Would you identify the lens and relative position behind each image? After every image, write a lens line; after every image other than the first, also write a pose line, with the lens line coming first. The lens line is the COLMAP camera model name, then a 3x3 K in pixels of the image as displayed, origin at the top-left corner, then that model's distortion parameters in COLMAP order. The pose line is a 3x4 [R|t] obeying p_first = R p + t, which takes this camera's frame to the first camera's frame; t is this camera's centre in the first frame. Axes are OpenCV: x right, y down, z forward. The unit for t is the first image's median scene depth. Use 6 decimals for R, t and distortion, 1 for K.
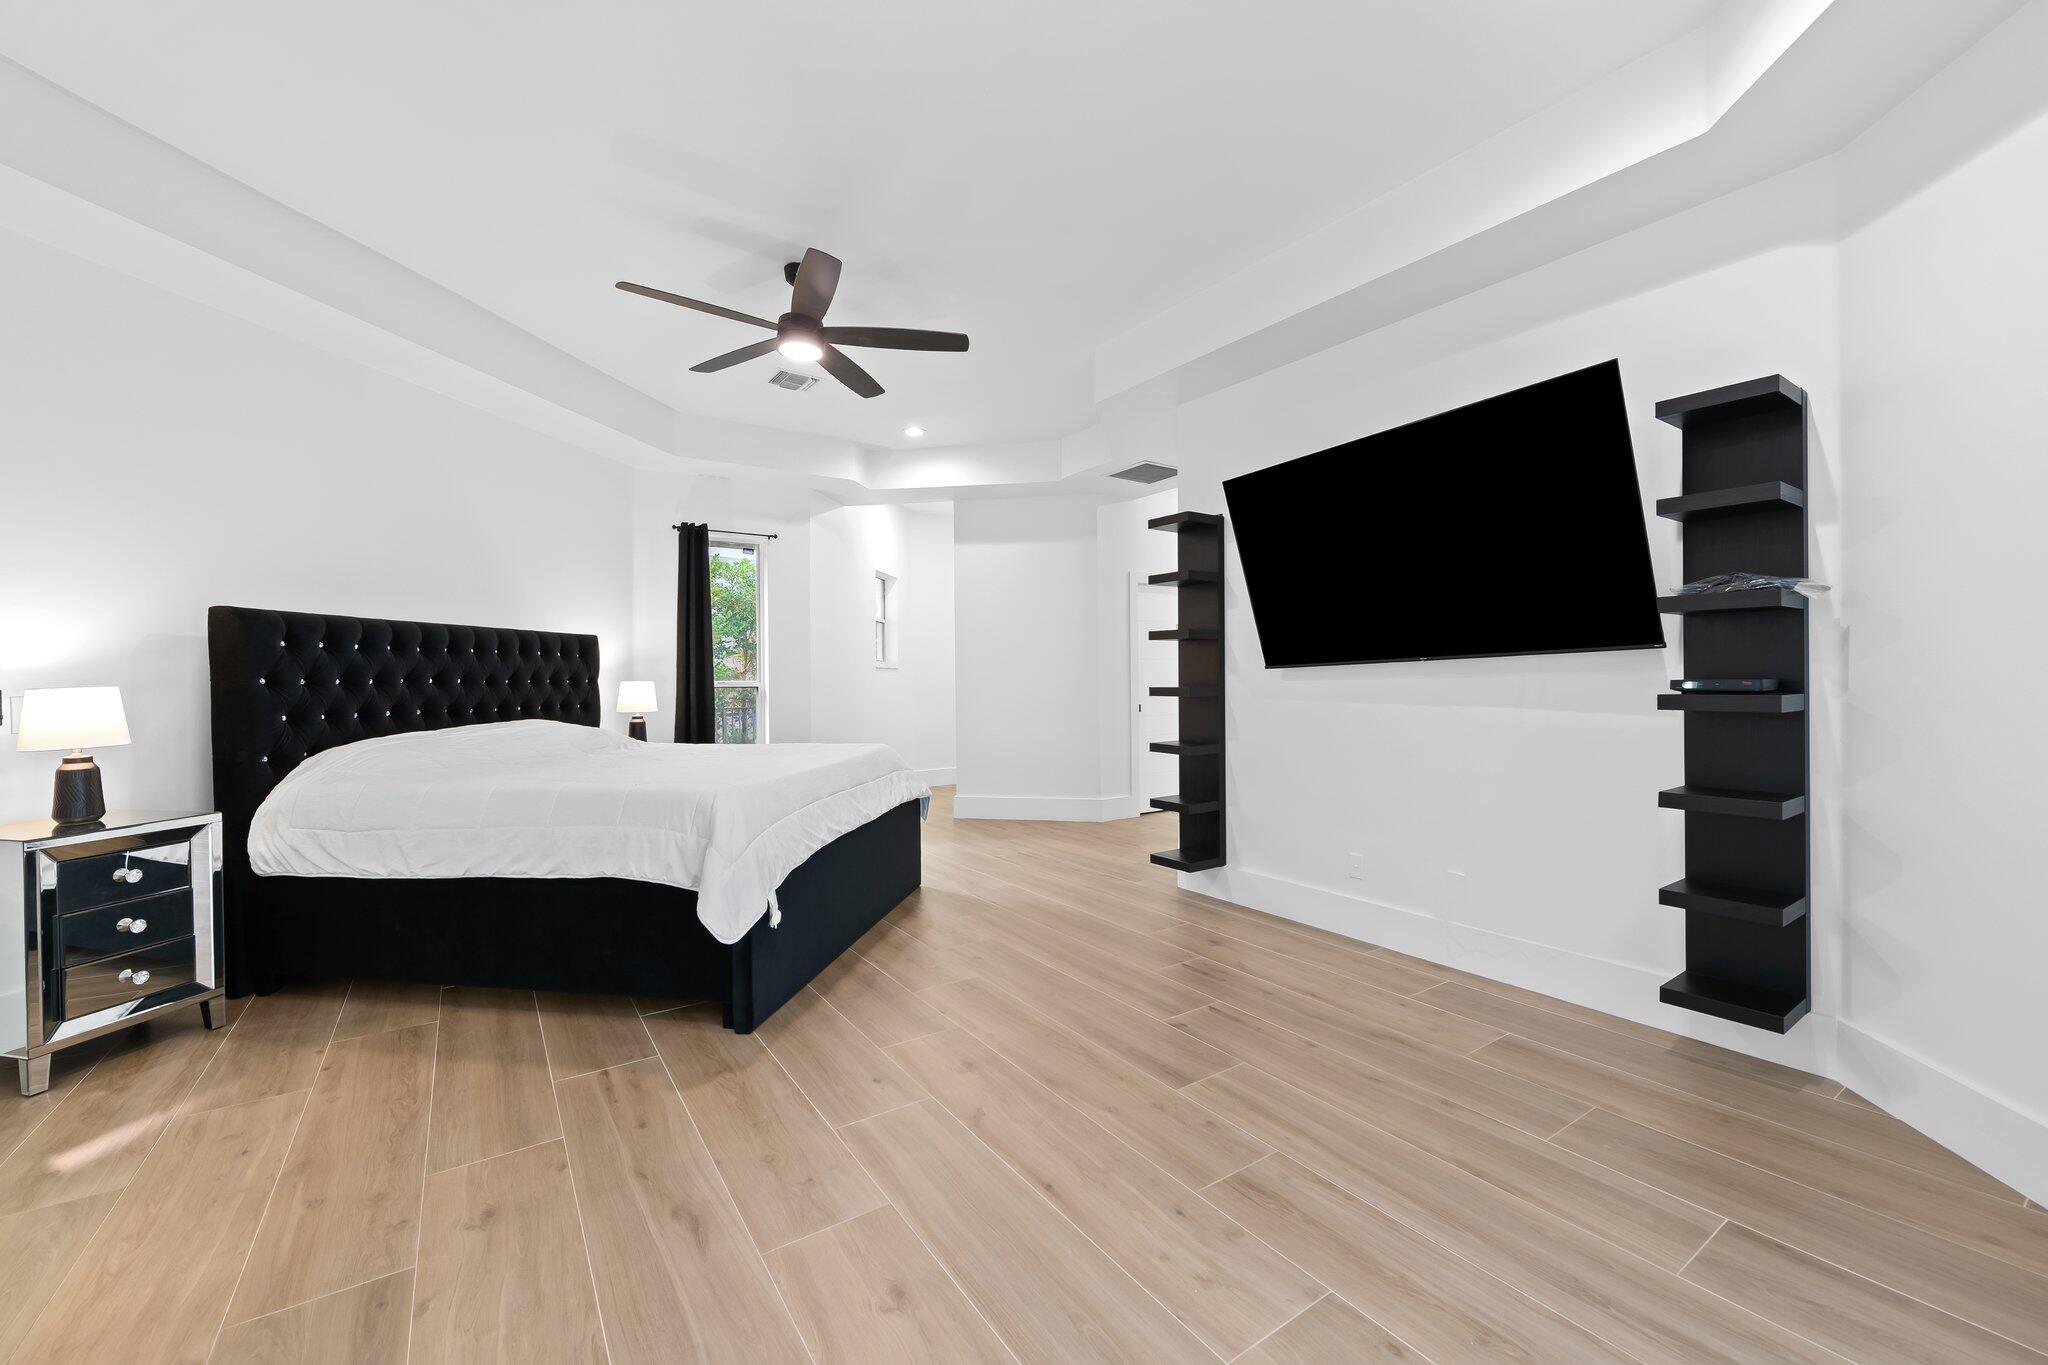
lens RADIAL K [[817.9, 0, 1025.4], [0, 817.9, 688.1], [0, 0, 1]] dist [-0.008613, -0.000079]
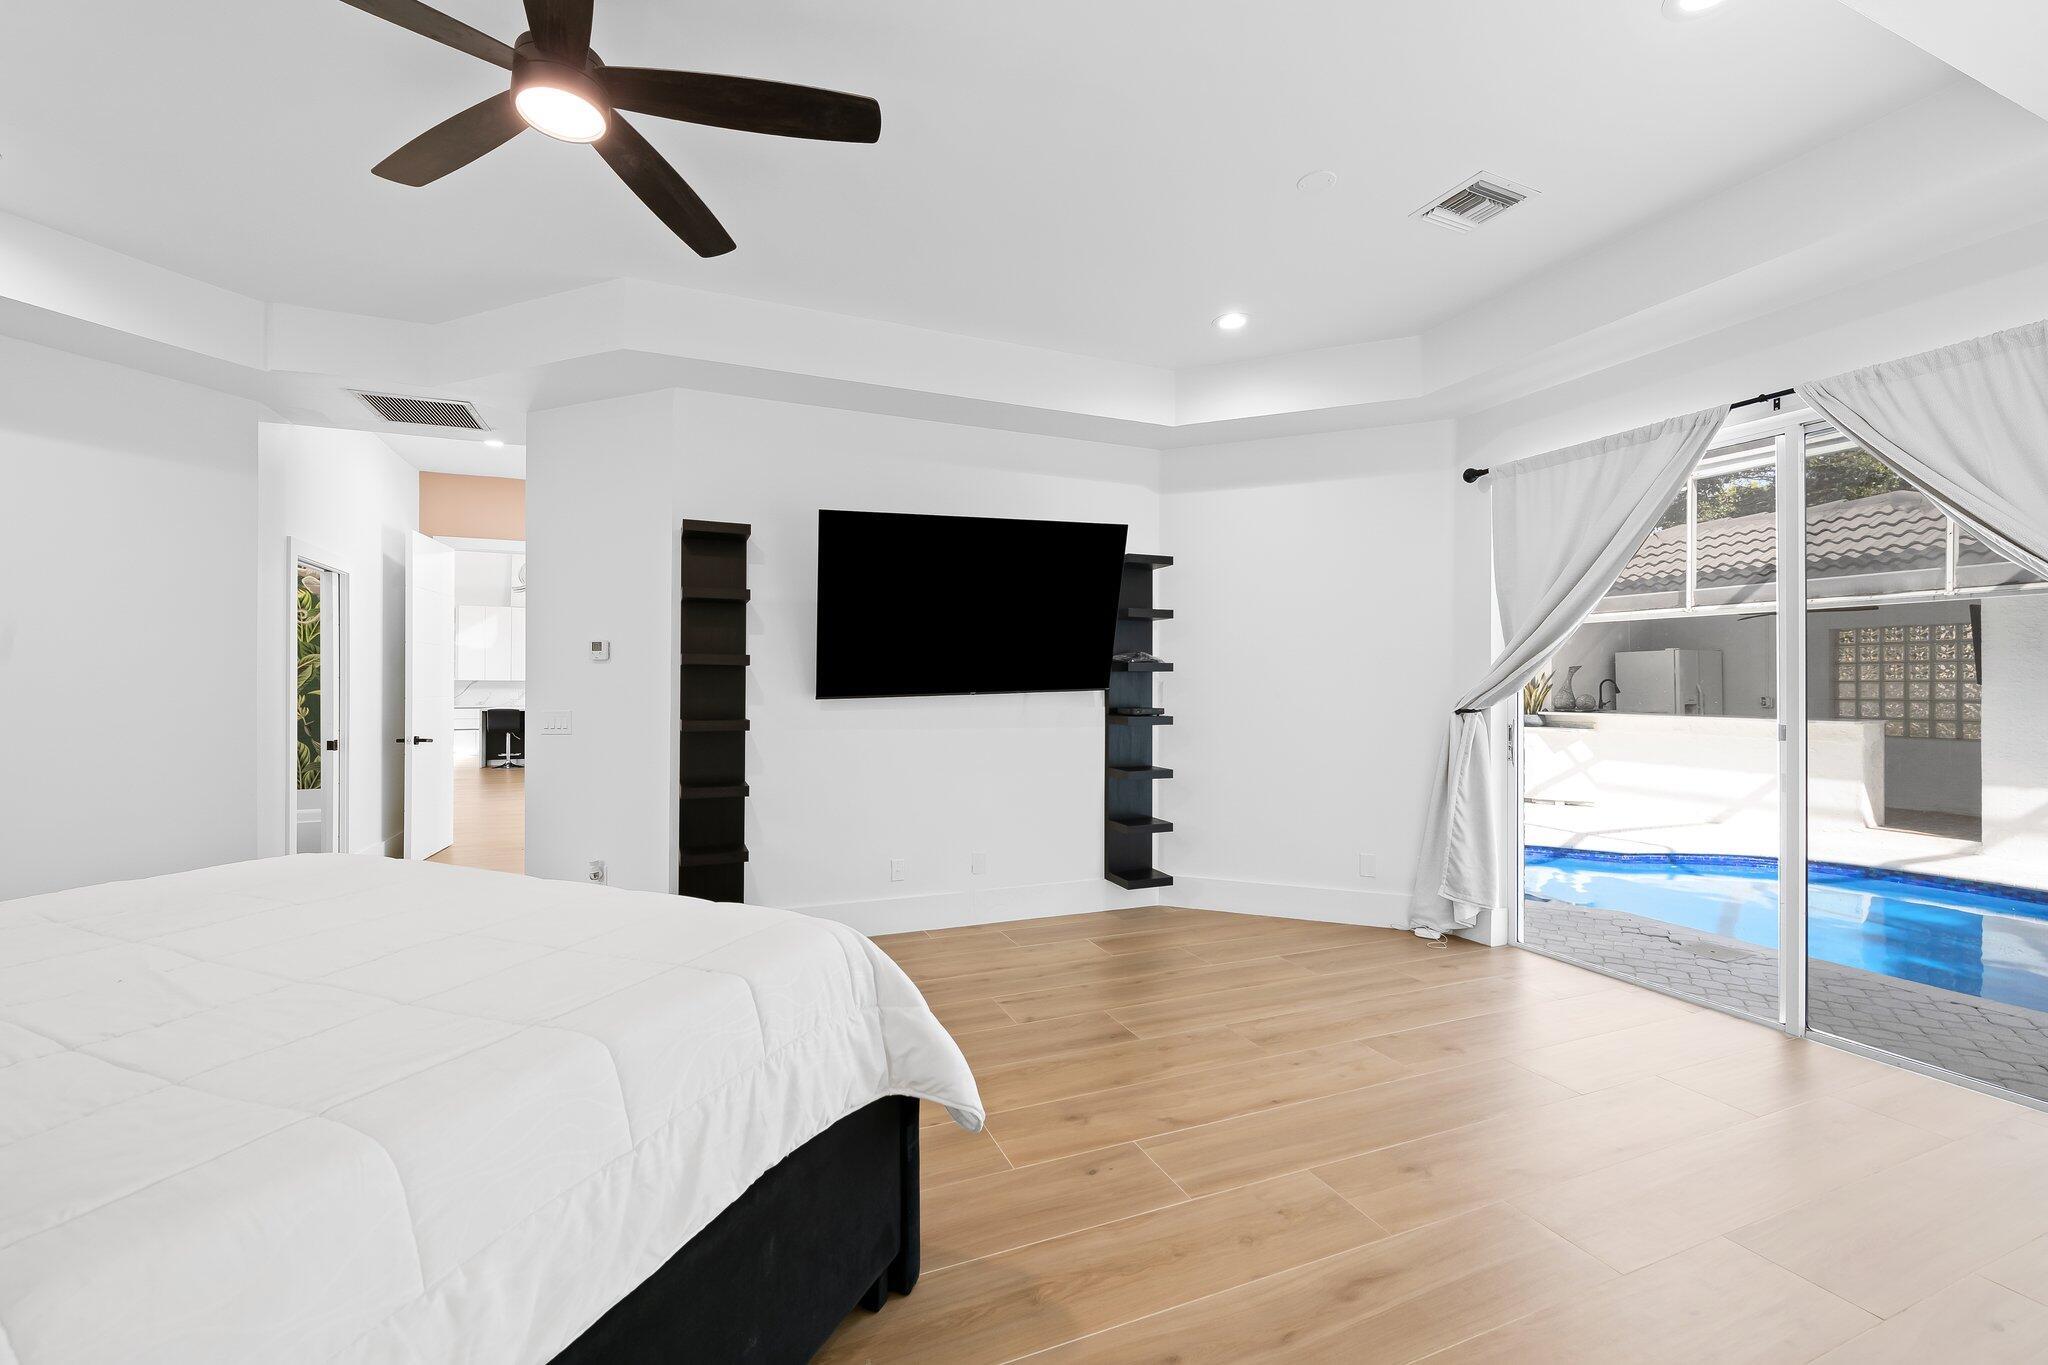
lens RADIAL K [[839.5, 0, 1021.8], [0, 839.5, 680.2], [0, 0, 1]] dist [-0.004471, -0.000687]
pose [[0.206848, 0.011346, 0.978307, -1.217755], [0.010290, 0.999852, -0.013771, -0.057205], [-0.978319, 0.012916, 0.206701, 0.958558]]
